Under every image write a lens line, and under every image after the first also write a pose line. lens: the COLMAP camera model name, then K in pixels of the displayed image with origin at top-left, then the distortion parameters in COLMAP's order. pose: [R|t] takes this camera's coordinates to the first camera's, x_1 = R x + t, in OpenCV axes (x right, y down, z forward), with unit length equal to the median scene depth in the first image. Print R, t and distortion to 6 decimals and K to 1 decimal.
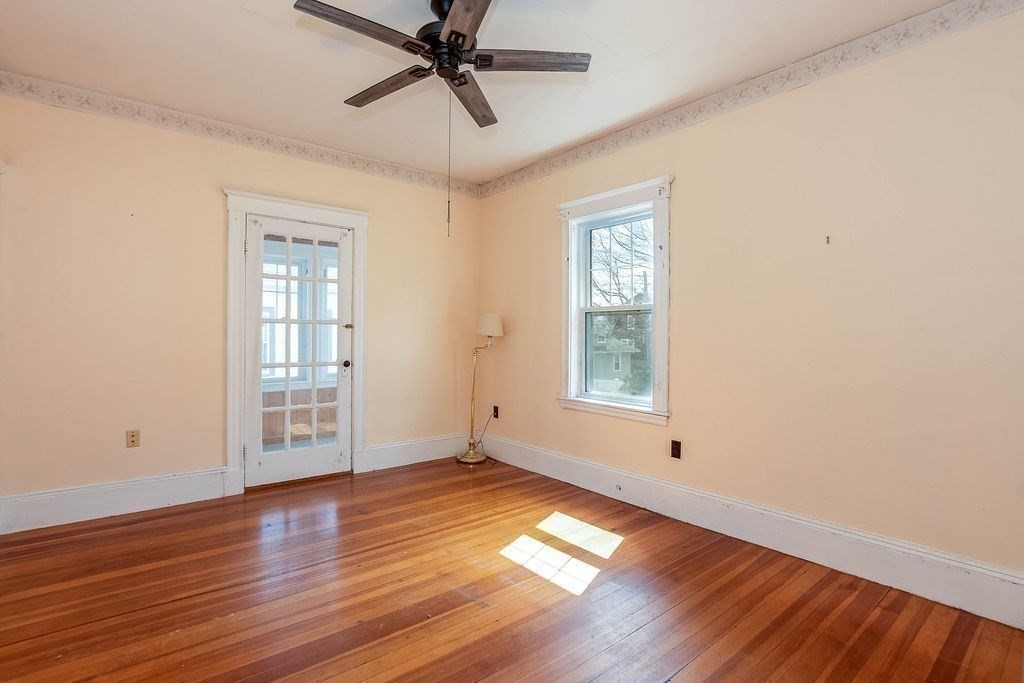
lens RADIAL K [[470.5, 0, 503.9], [0, 470.5, 334.4], [0, 0, 1]] dist [-0.033790, 0.000745]
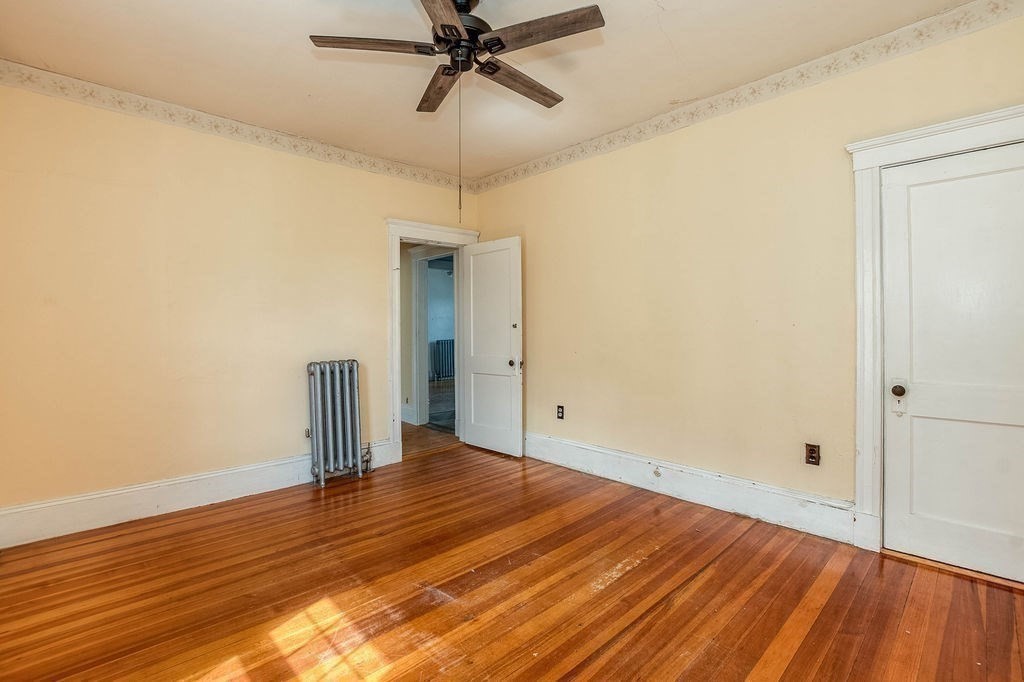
lens RADIAL K [[470.5, 0, 503.9], [0, 470.5, 333.9], [0, 0, 1]] dist [-0.033790, 0.000745]
pose [[-0.997798, -0.002454, -0.066276, -0.145689], [-0.002653, 0.999992, 0.002917, 0.012919], [0.066268, 0.003086, -0.997797, 1.985722]]
